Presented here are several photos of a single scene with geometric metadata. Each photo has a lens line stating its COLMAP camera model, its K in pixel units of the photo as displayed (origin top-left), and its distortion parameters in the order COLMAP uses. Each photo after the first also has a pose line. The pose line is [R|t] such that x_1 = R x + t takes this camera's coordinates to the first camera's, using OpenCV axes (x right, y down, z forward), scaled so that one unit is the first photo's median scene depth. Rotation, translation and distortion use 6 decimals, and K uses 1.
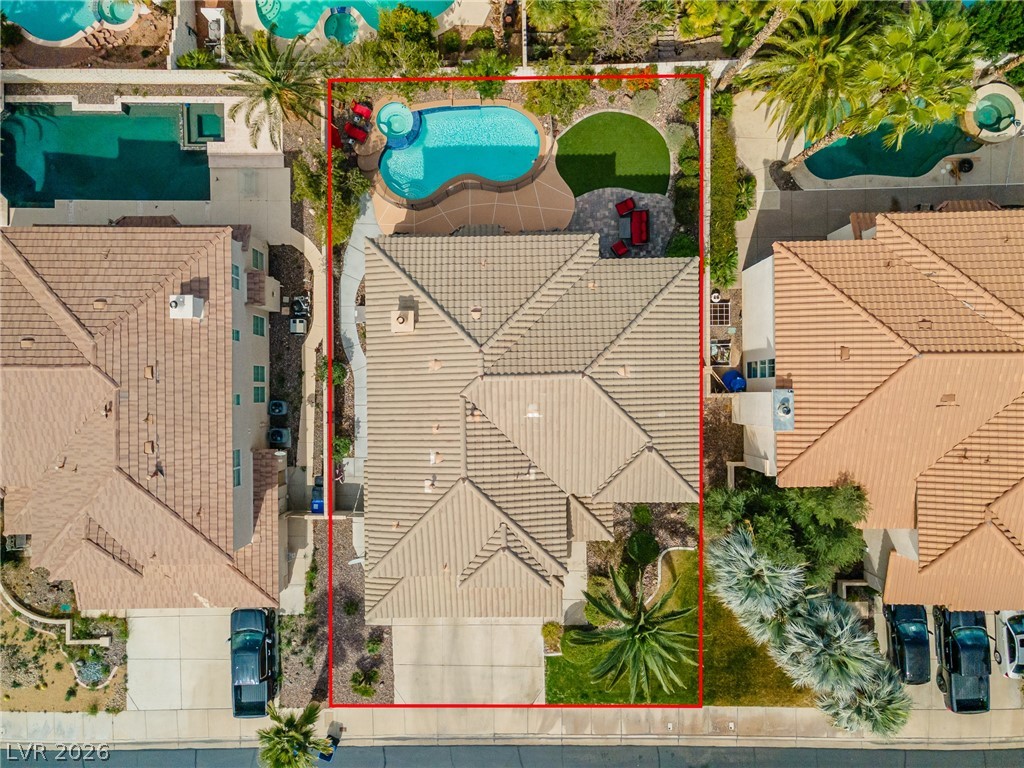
lens RADIAL K [[751.9, 0, 511.9], [0, 751.9, 400.3], [0, 0, 1]] dist [0.007401, 0.077035]
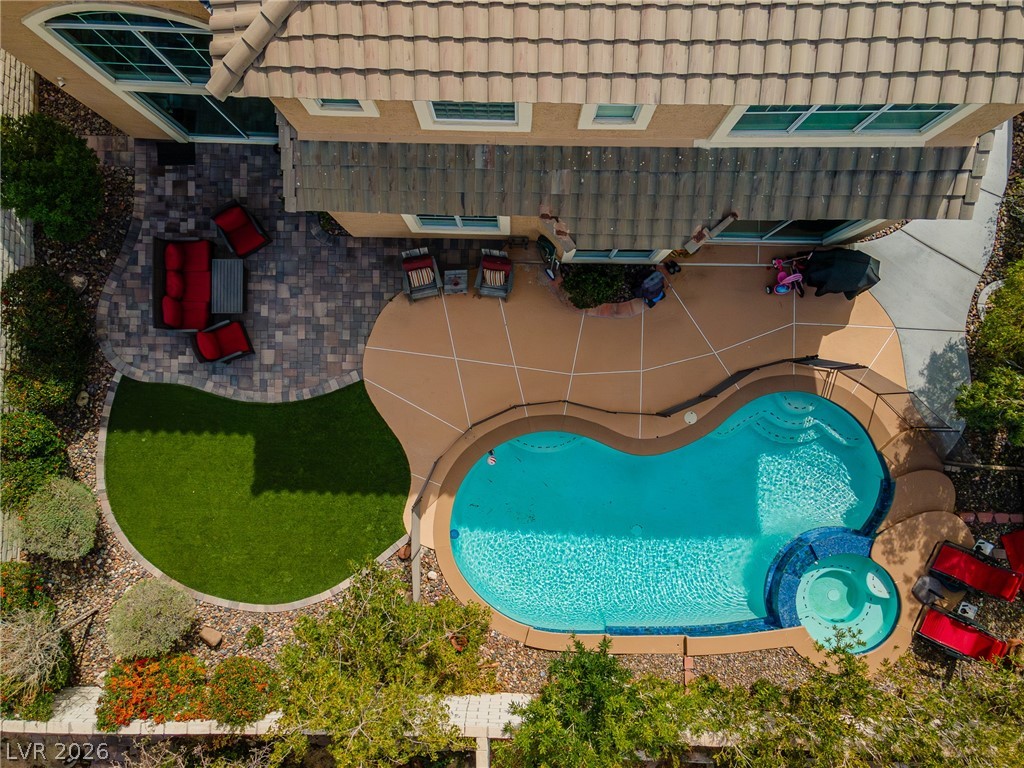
lens RADIAL K [[736.3, 0, 509.4], [0, 736.3, 387.8], [0, 0, 1]] dist [0.024371, 0.071435]
pose [[-0.999020, -0.033303, 0.029167, 0.000141], [0.033675, -0.999357, 0.012349, -0.275912], [0.028737, 0.013319, 0.999498, 0.634338]]
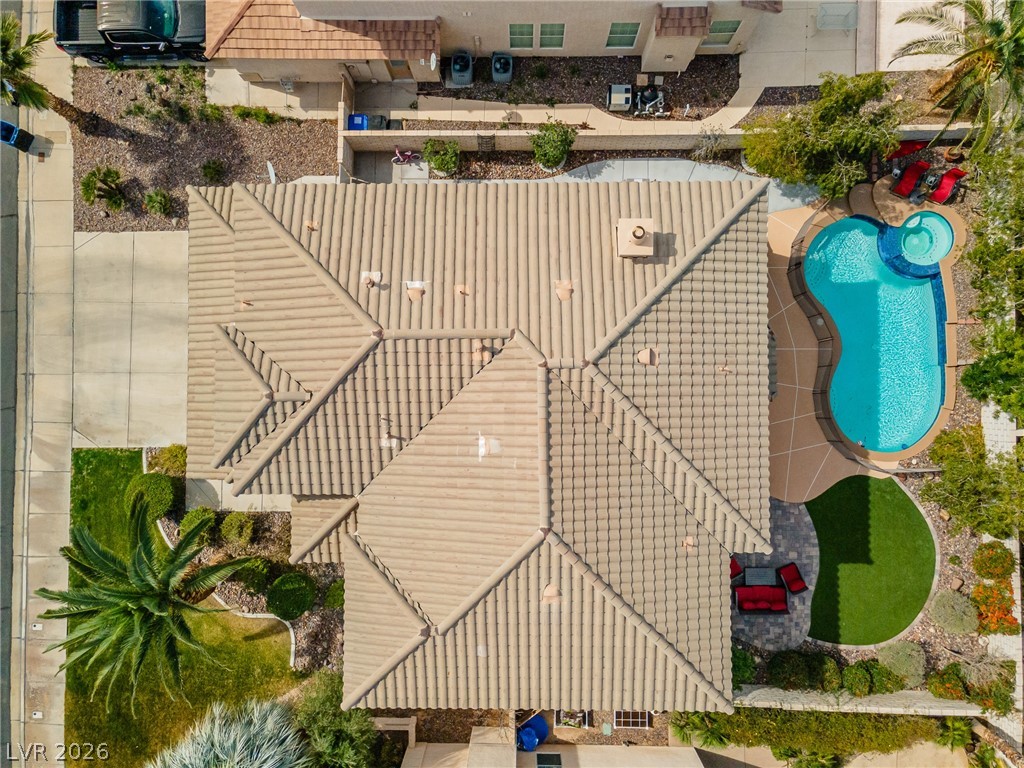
lens RADIAL K [[736.3, 0, 509.4], [0, 736.3, 387.8], [0, 0, 1]] dist [0.024371, 0.071435]
pose [[-0.011554, 0.999933, 0.000134, -0.017062], [-0.999882, -0.011555, 0.010141, -0.007193], [0.010142, -0.000017, 0.999949, 0.325609]]
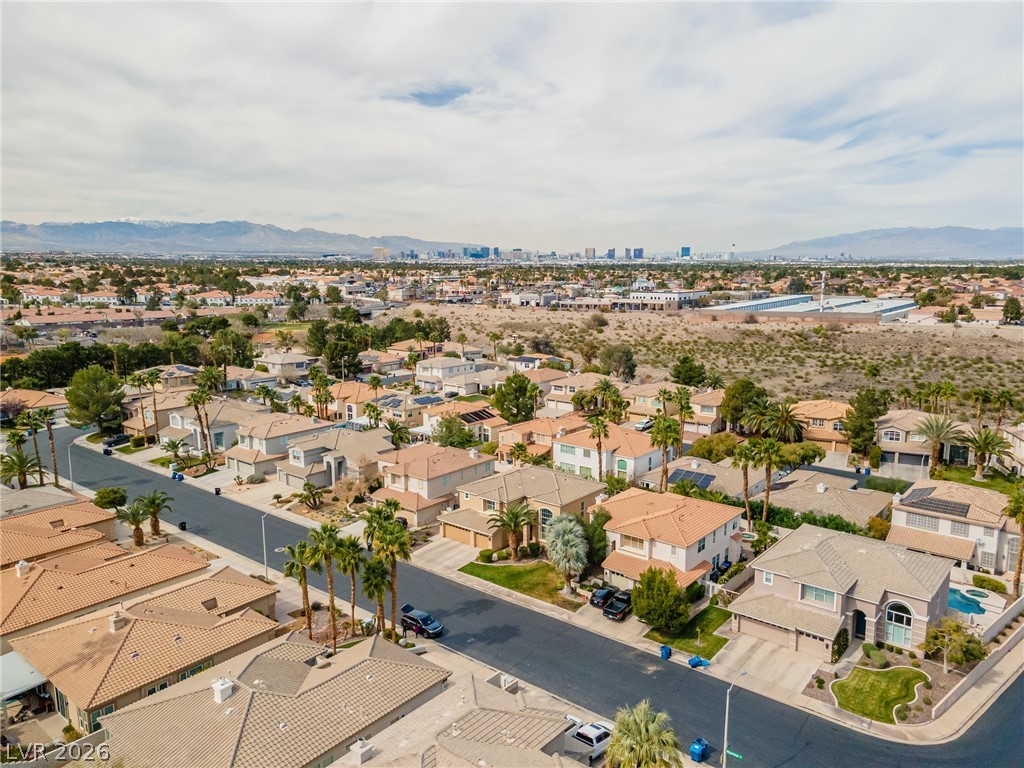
lens RADIAL K [[736.3, 0, 509.4], [0, 736.3, 387.8], [0, 0, 1]] dist [0.024371, 0.071435]
pose [[0.763223, 0.117552, -0.635352, 1.565444], [-0.646135, 0.140029, -0.750268, 1.959450], [0.000772, 0.983145, 0.182827, 0.068078]]
